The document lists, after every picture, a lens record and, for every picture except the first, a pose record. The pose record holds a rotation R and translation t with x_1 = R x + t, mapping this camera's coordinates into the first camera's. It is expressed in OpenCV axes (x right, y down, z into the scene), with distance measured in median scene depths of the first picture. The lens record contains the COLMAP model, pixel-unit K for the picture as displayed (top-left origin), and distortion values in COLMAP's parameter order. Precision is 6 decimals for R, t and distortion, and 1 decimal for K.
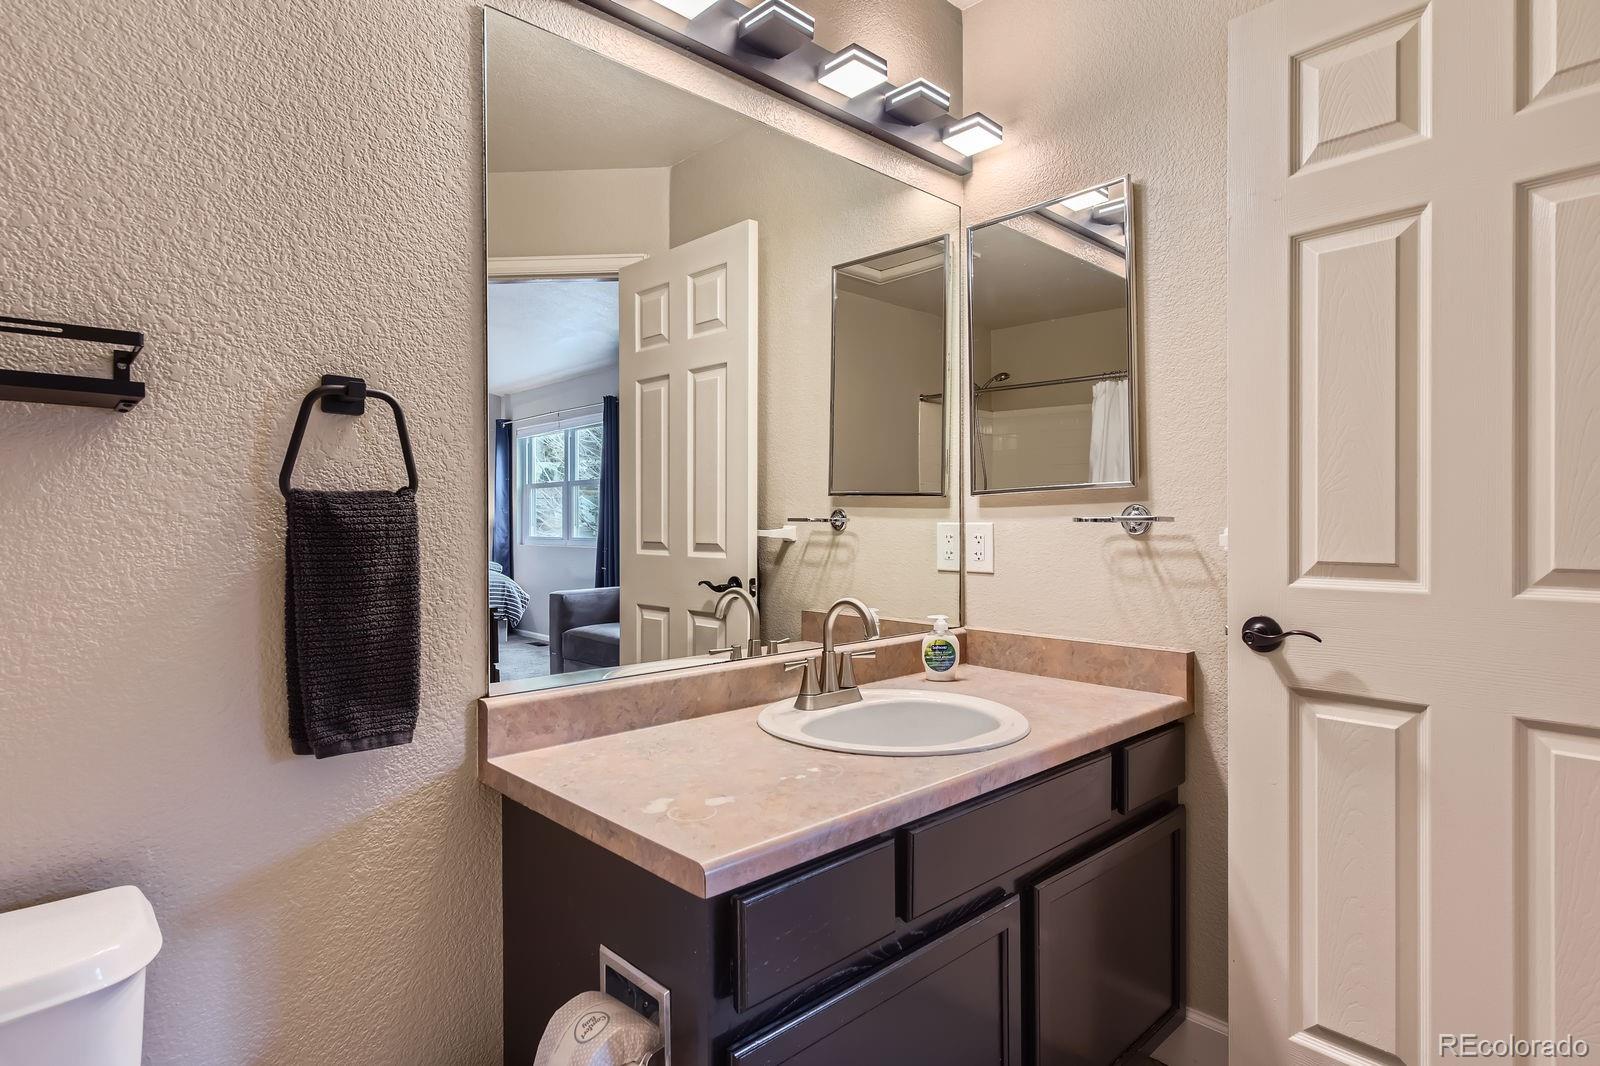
lens RADIAL K [[825.3, 0, 796.8], [0, 825.3, 527.6], [0, 0, 1]] dist [0.000873, -0.000230]
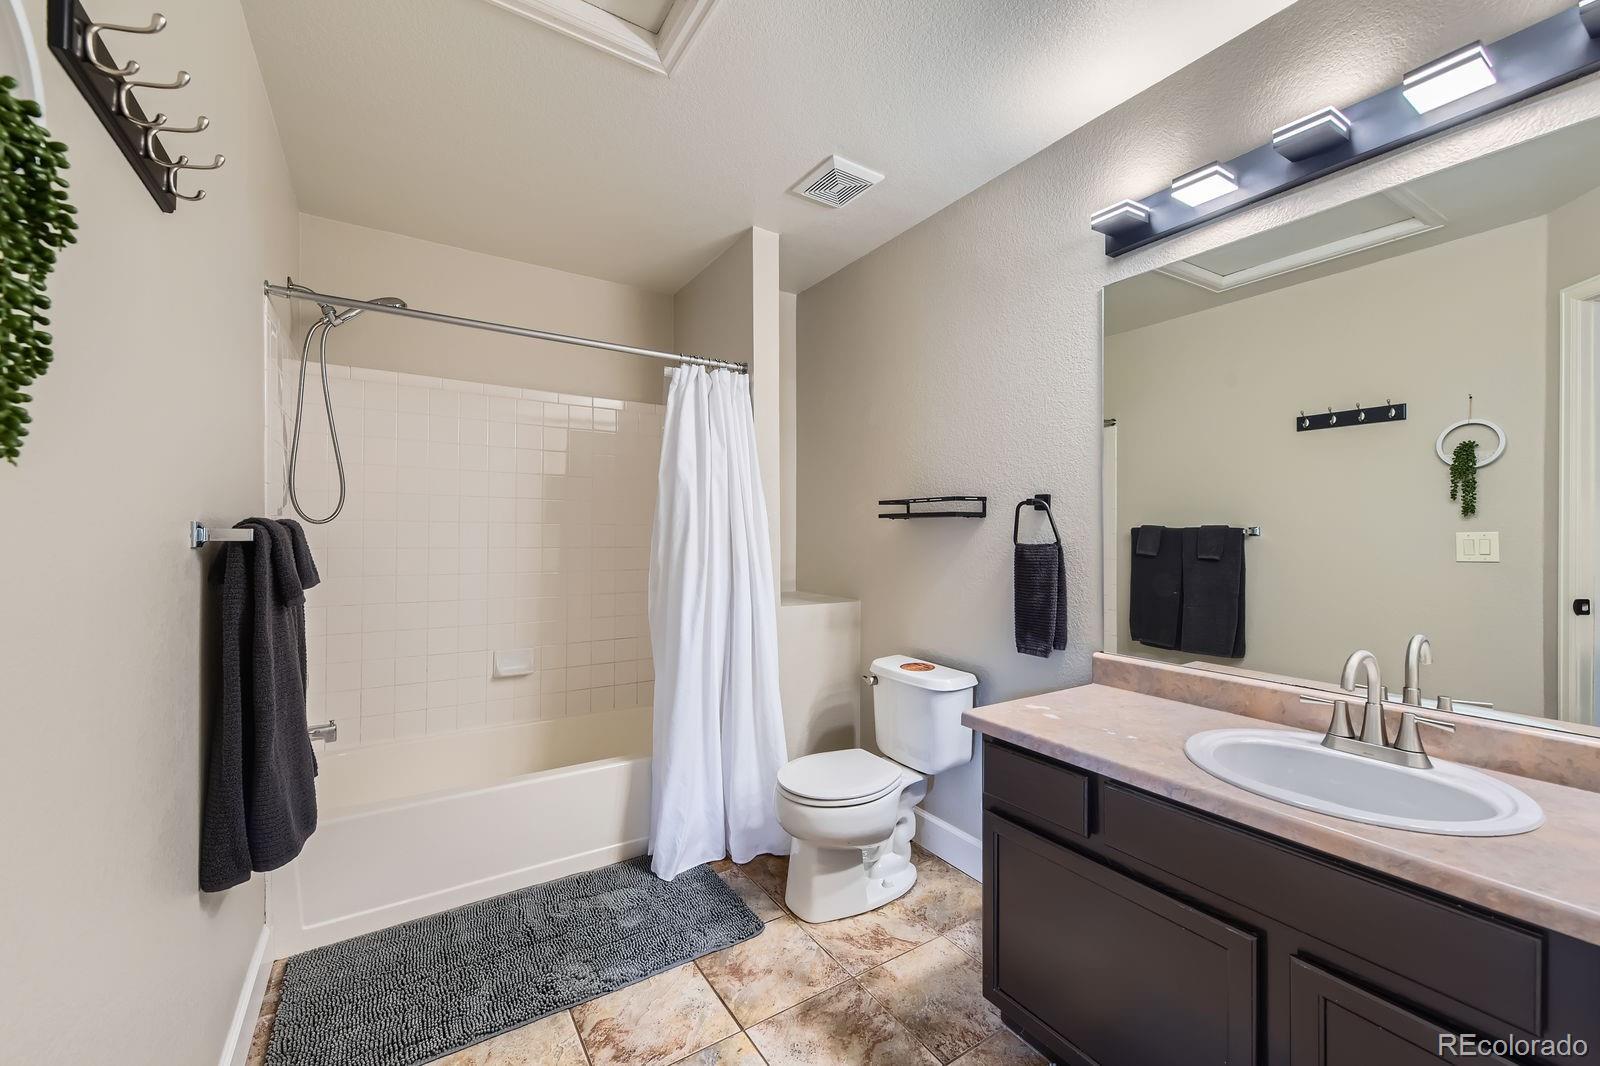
lens RADIAL K [[631.5, 0, 800.0], [0, 631.5, 533.0], [0, 0, 1]] dist [0.001858, 0.000144]
pose [[-0.178795, -0.002893, -0.983882, 1.317558], [-0.011055, 0.999938, -0.000932, -0.064461], [0.983824, 0.010710, -0.178816, 0.662953]]
